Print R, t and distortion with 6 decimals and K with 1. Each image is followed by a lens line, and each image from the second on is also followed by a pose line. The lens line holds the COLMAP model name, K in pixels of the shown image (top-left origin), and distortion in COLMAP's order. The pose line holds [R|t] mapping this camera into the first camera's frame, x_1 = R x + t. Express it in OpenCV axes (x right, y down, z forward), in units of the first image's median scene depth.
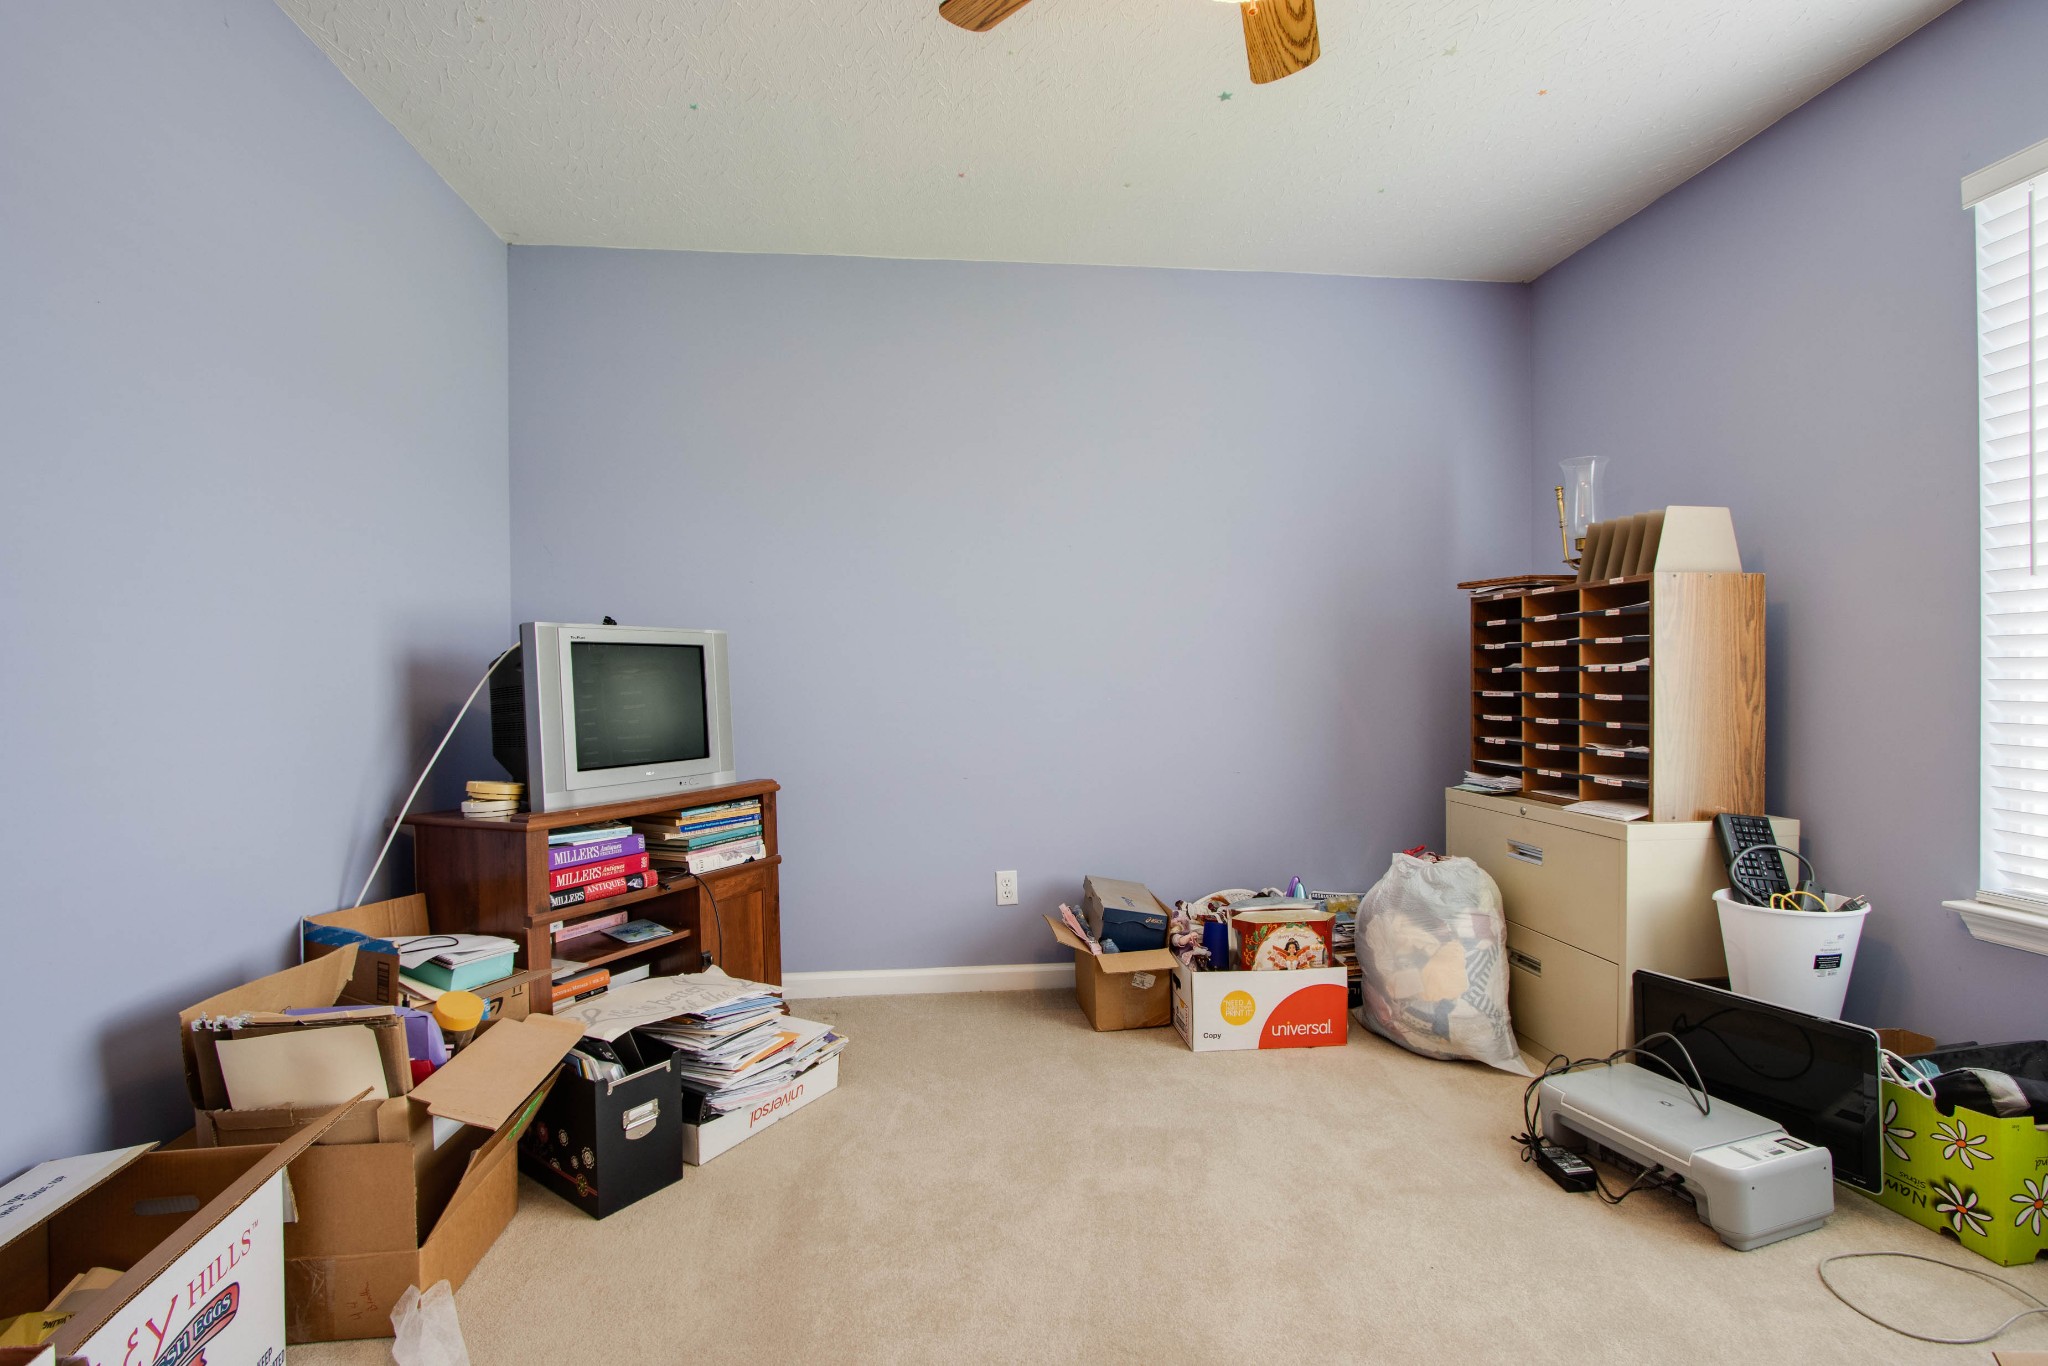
lens RADIAL K [[952.2, 0, 1002.8], [0, 952.2, 685.6], [0, 0, 1]] dist [-0.003097, -0.000445]
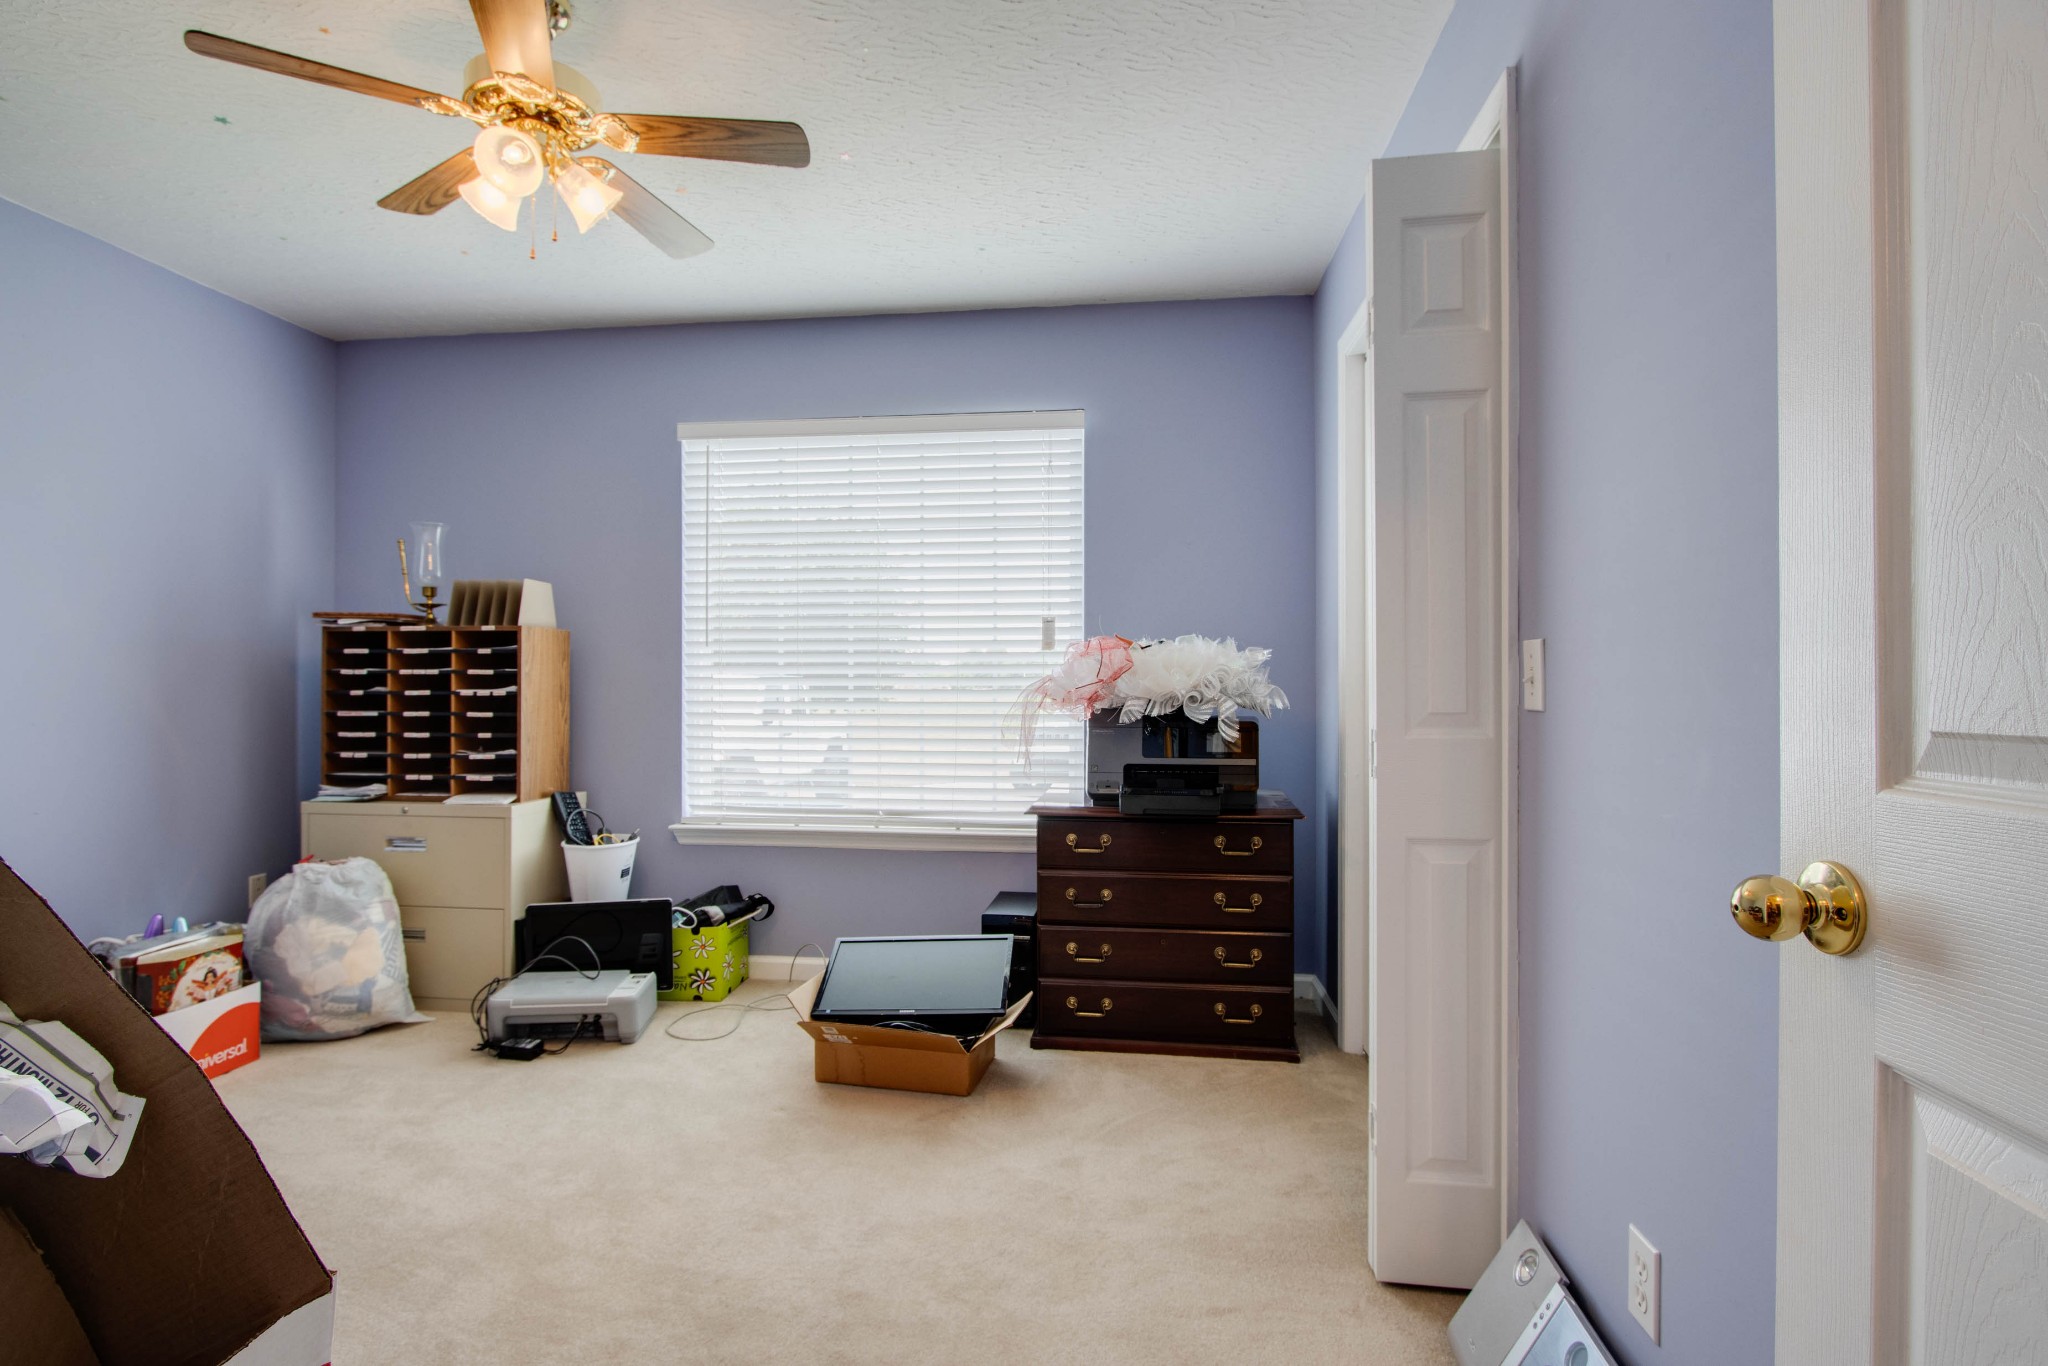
lens RADIAL K [[952.2, 0, 1002.8], [0, 952.2, 685.6], [0, 0, 1]] dist [-0.003097, -0.000445]
pose [[0.246465, 0.009463, 0.969105, -0.457080], [0.005432, 0.999923, -0.011145, -0.009340], [-0.969136, 0.008011, 0.246395, -0.035282]]
